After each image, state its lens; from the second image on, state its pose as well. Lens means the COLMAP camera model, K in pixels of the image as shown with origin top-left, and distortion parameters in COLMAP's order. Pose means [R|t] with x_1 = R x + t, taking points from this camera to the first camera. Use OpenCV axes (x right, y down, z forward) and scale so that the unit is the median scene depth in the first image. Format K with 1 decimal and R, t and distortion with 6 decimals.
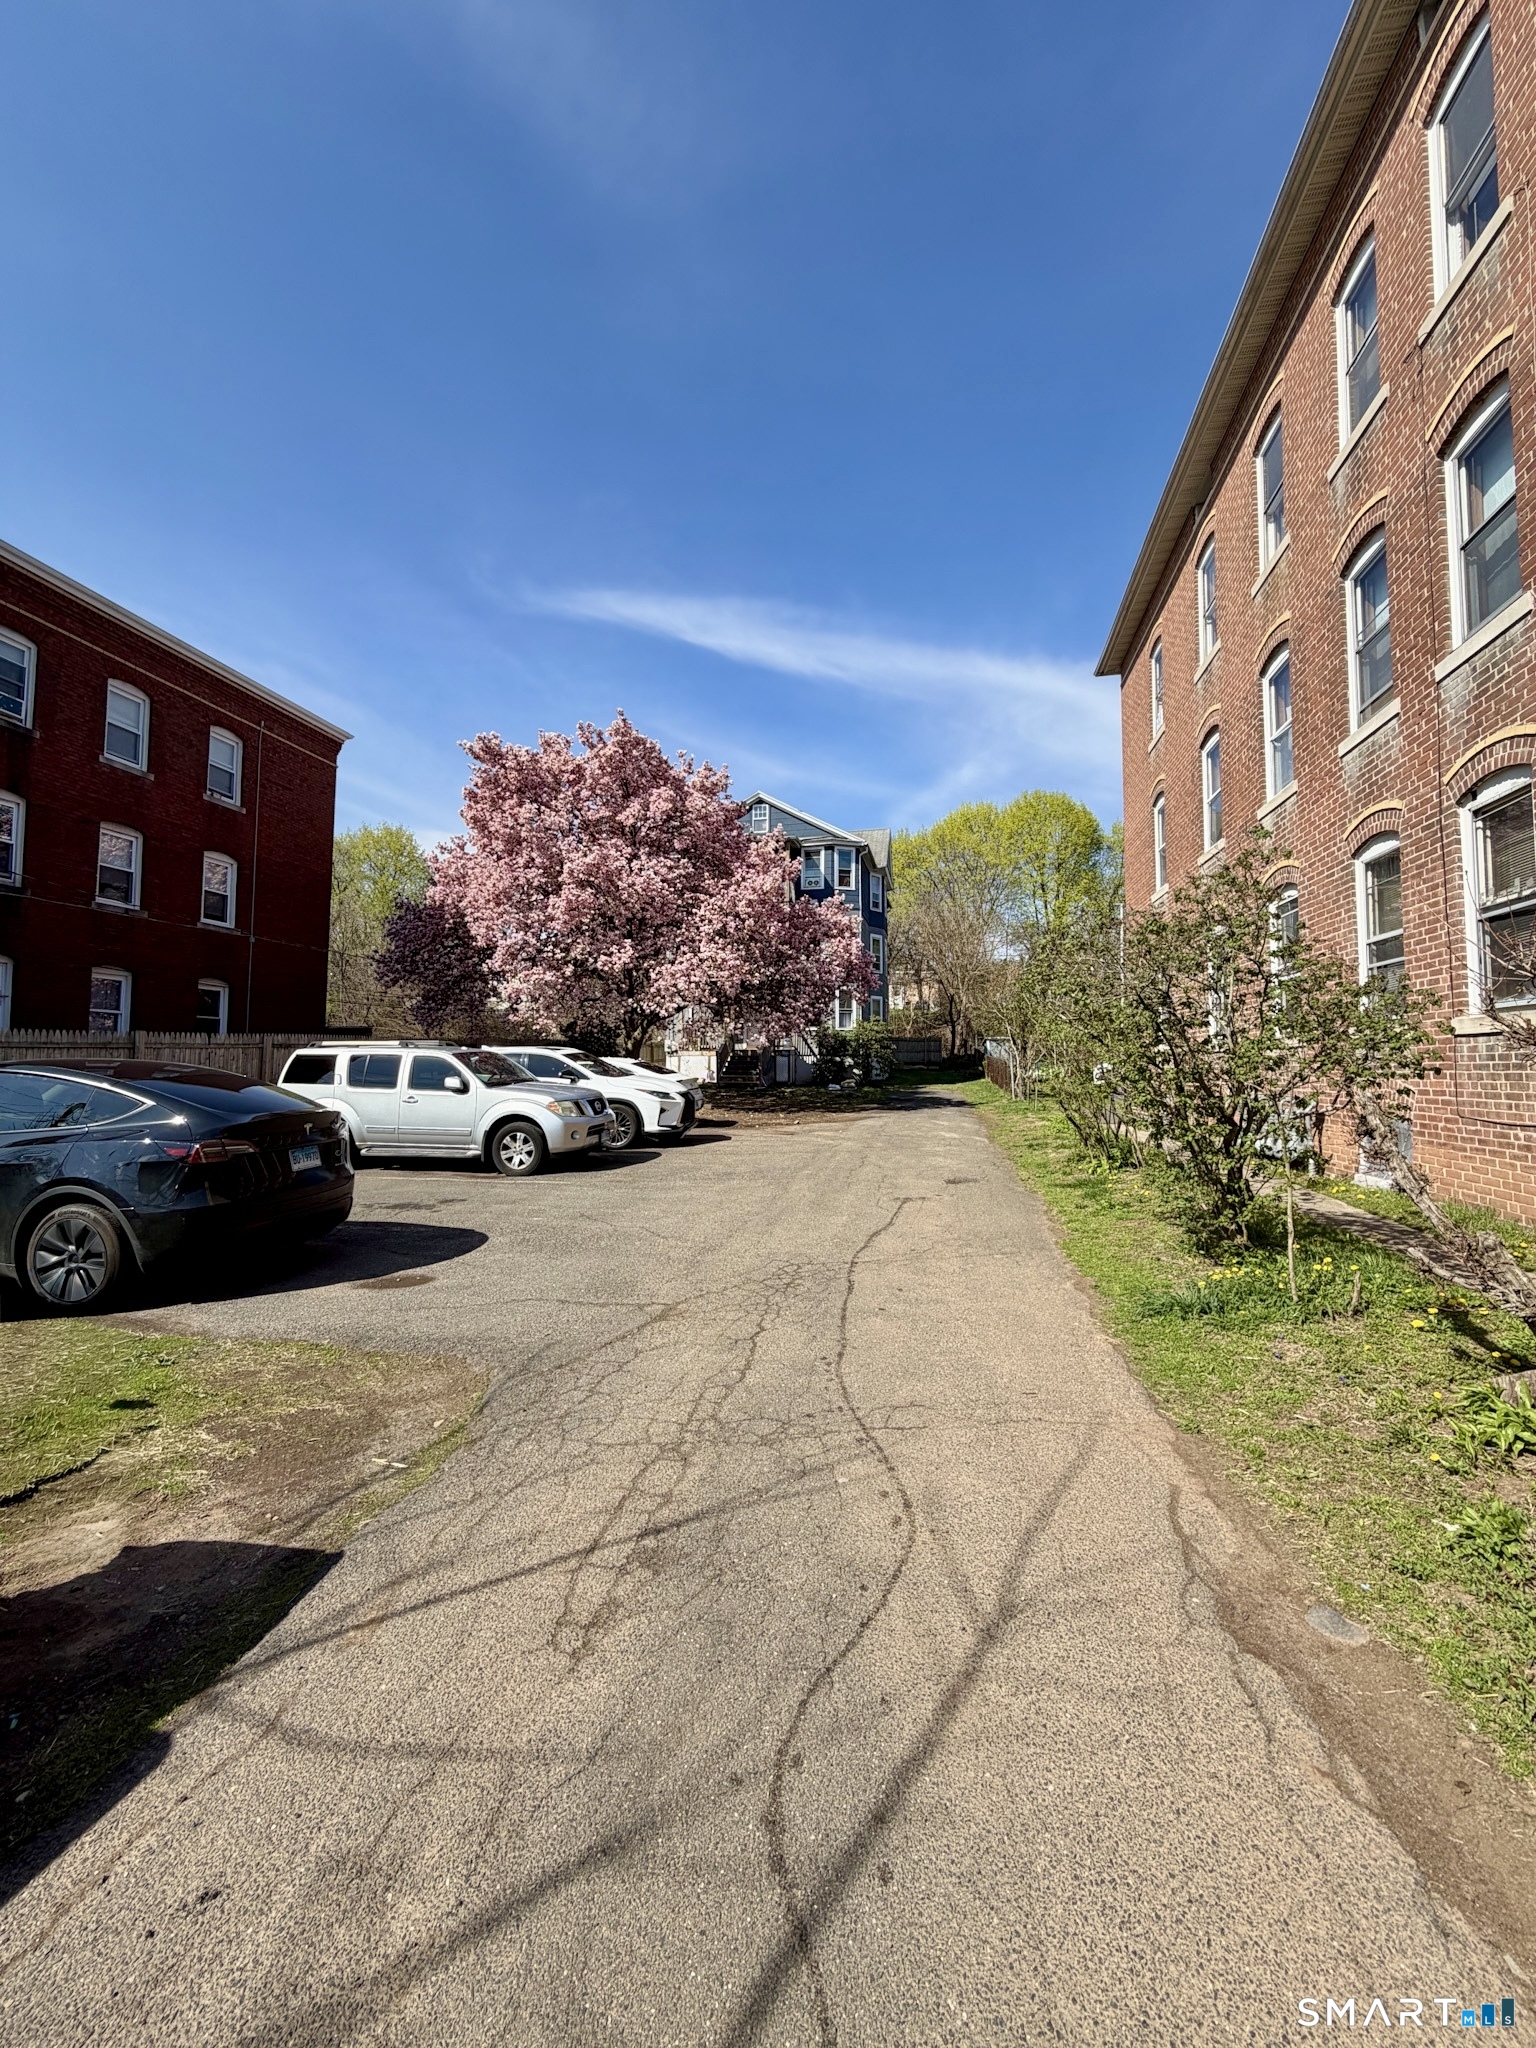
lens RADIAL K [[811.1, 0, 772.1], [0, 811.1, 1017.3], [0, 0, 1]] dist [-0.004841, -0.000002]
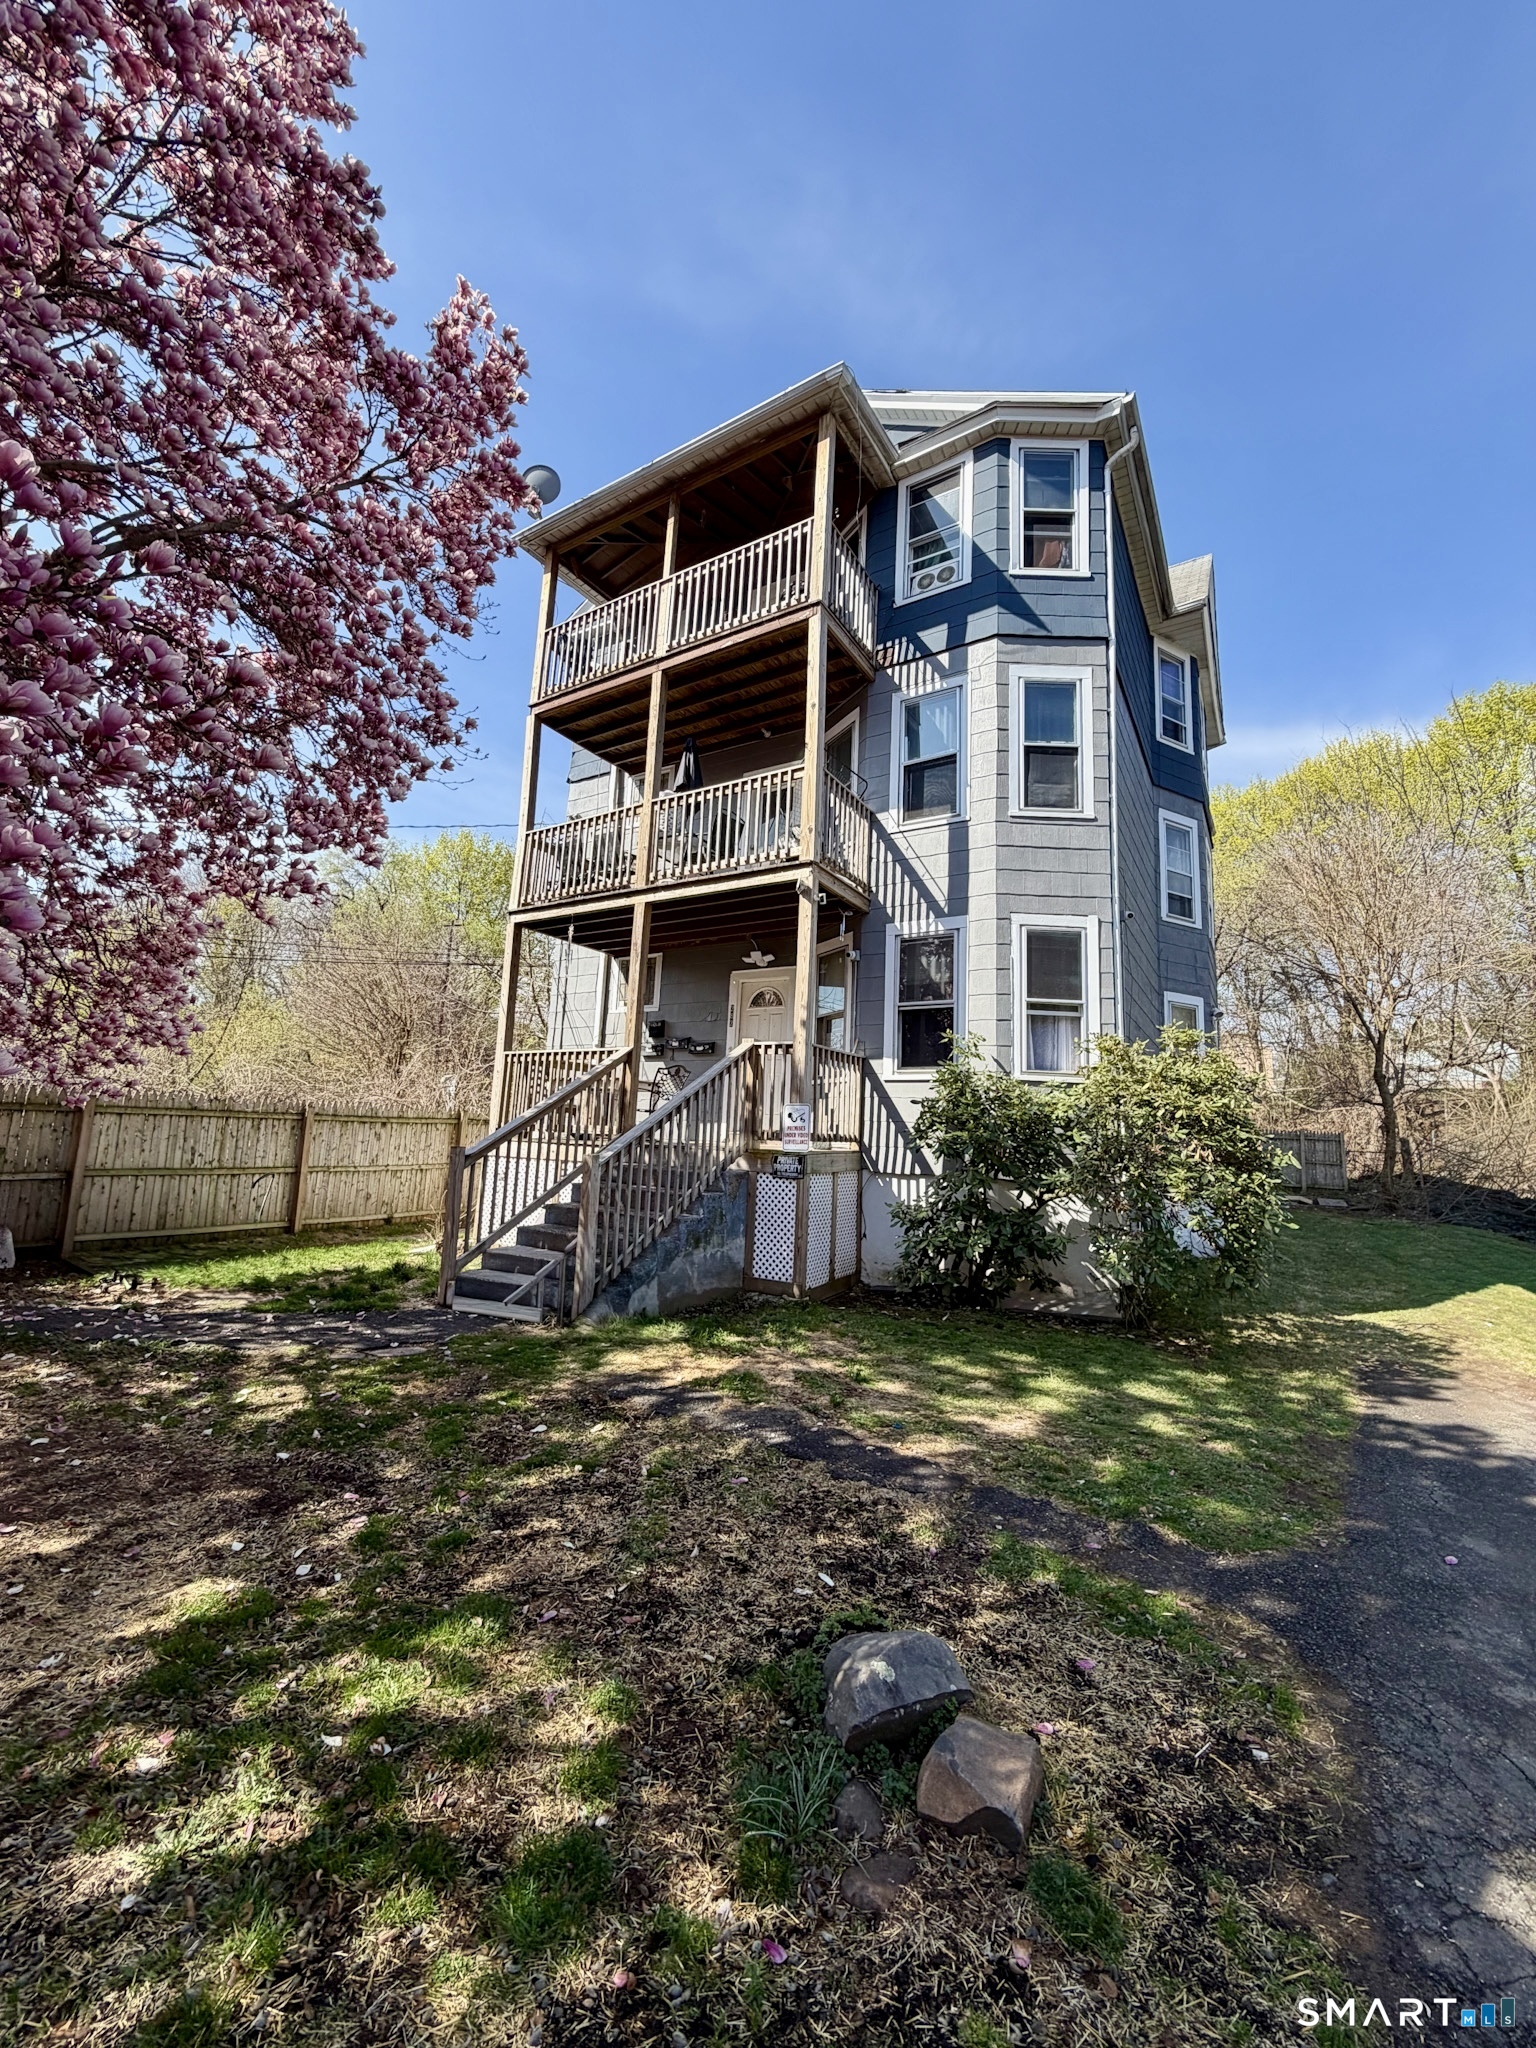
lens RADIAL K [[811.1, 0, 767.9], [0, 811.1, 1011.0], [0, 0, 1]] dist [-0.004841, -0.000002]
pose [[0.947005, -0.010376, -0.321050, 0.085693], [-0.025555, 0.993876, -0.107502, 0.023306], [0.320200, 0.110009, 0.940941, 0.722854]]
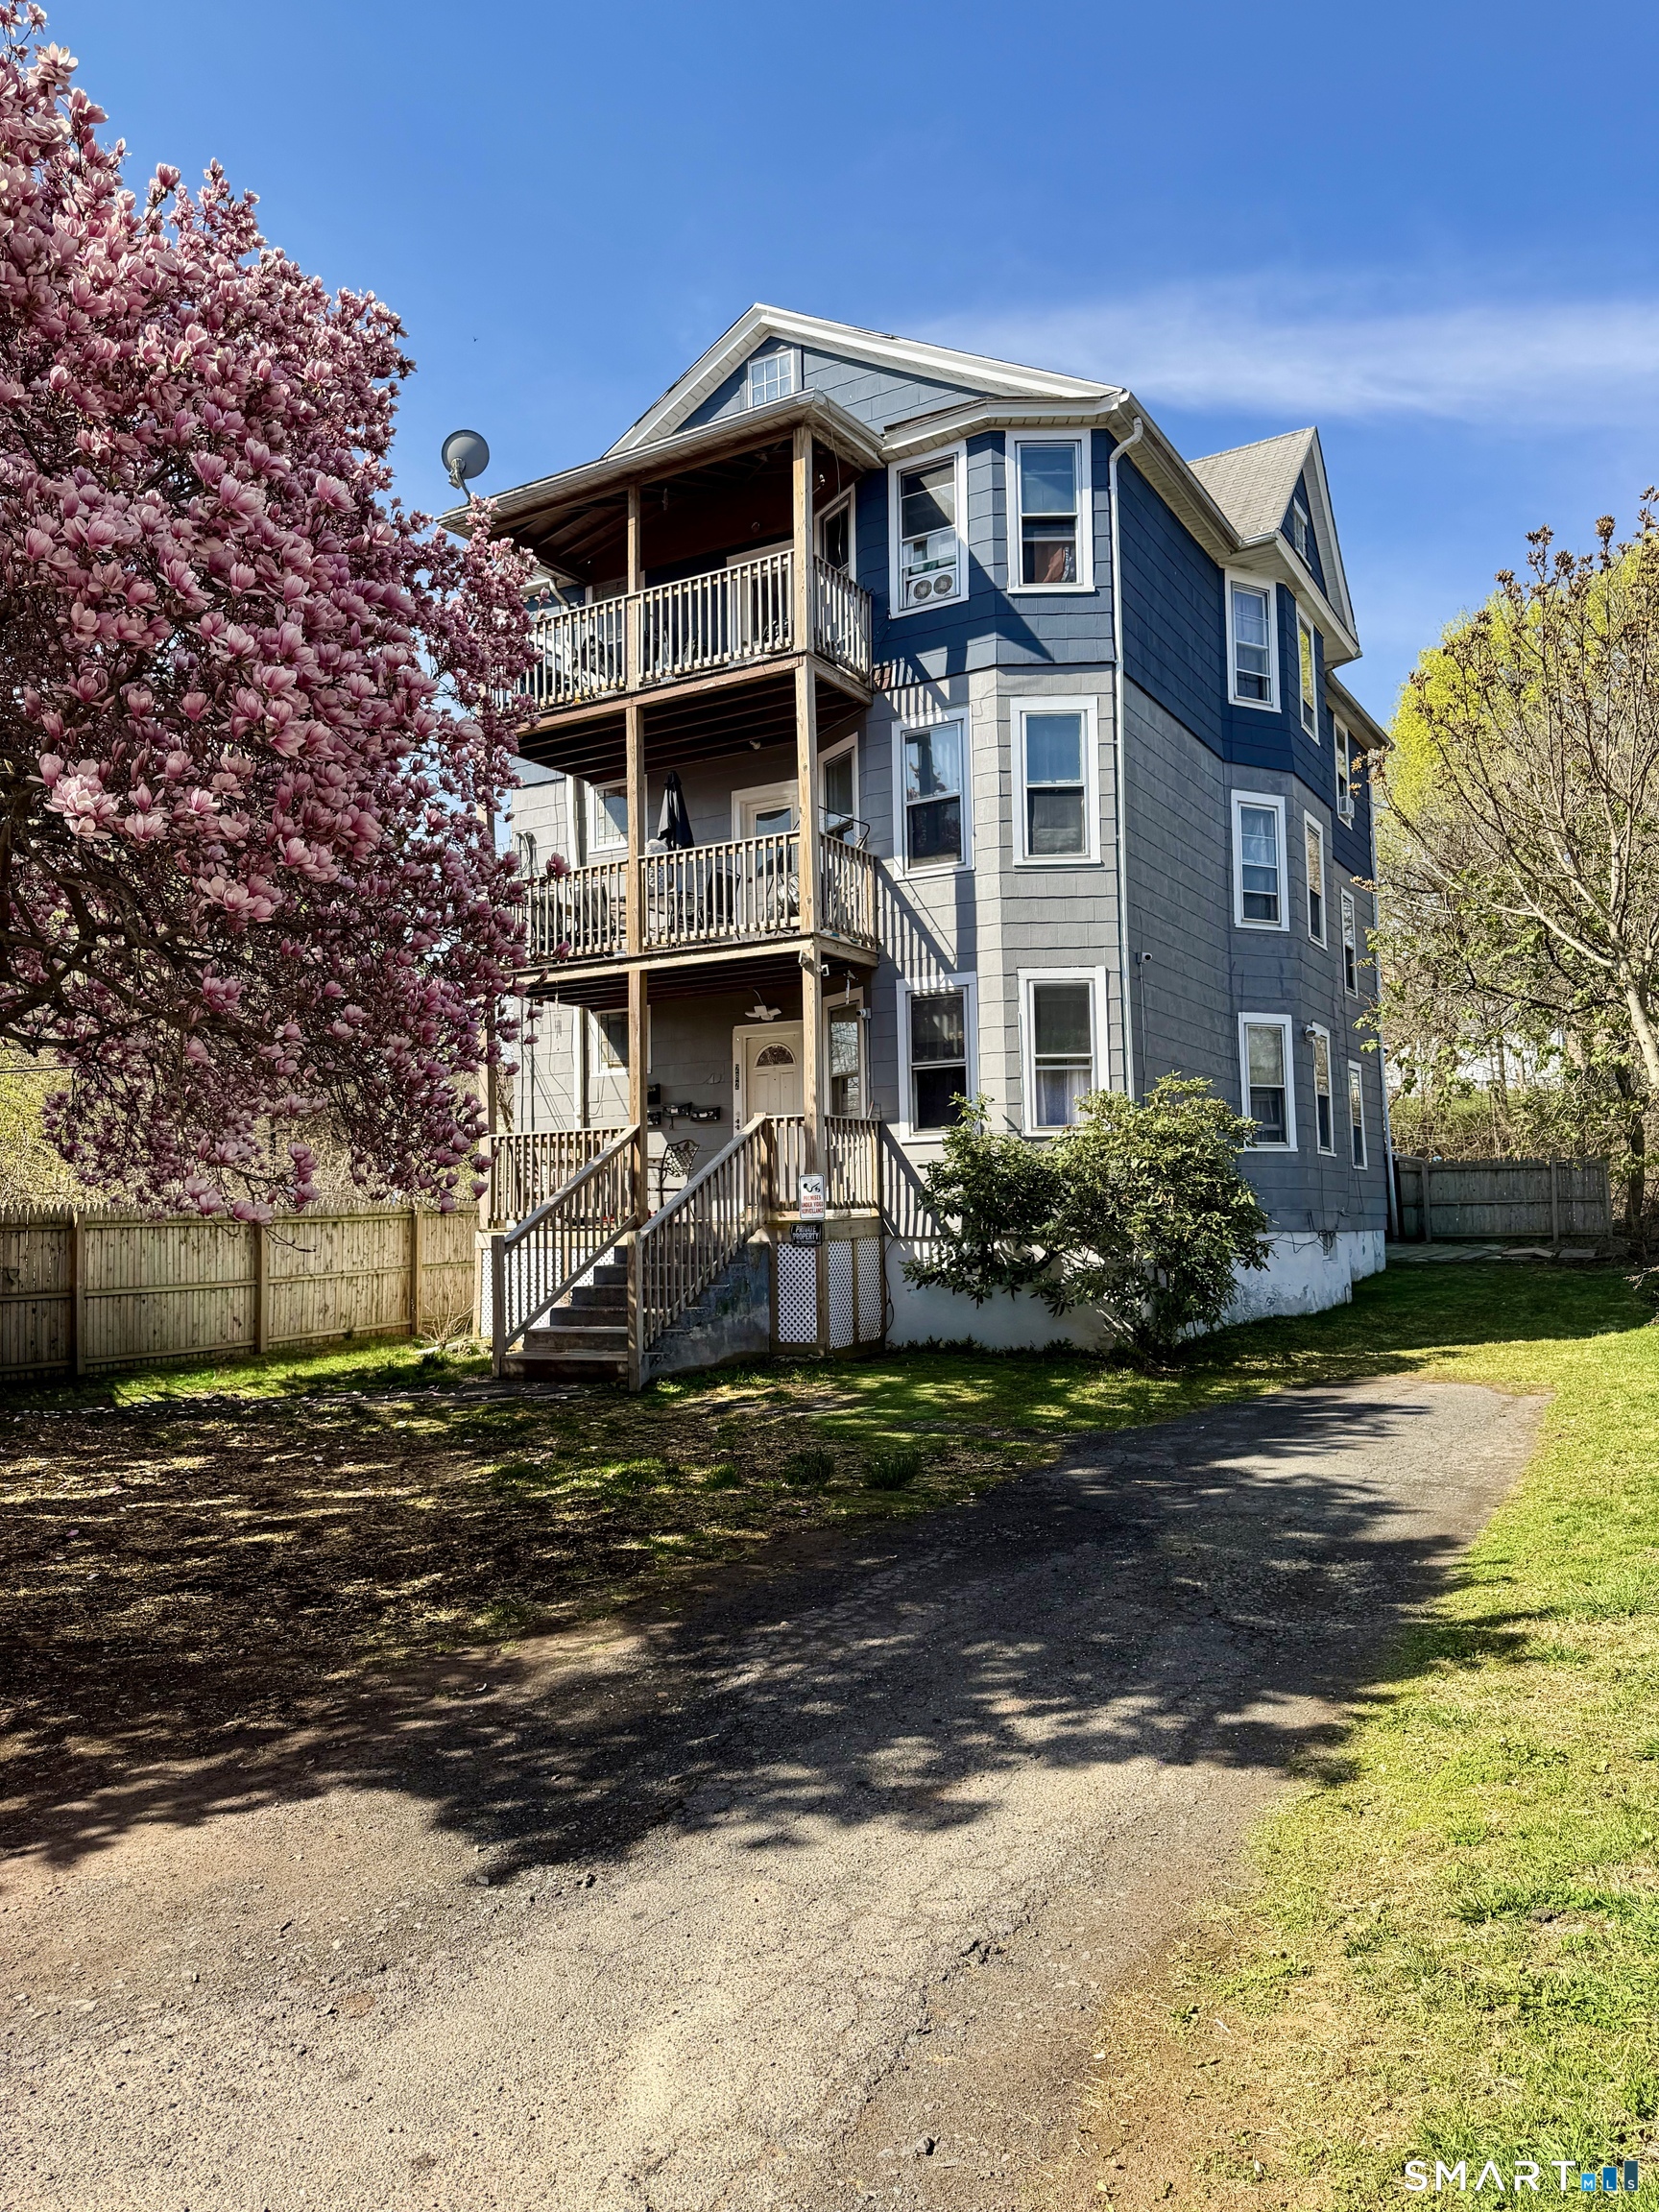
lens RADIAL K [[1544.0, 0, 831.9], [0, 1544.0, 1104.9], [0, 0, 1]] dist [0.052851, -0.000226]
pose [[0.955573, -0.042623, -0.291657, 0.160364], [0.037140, 0.999014, -0.024311, 0.015036], [0.292406, 0.012399, 0.956214, 0.506622]]
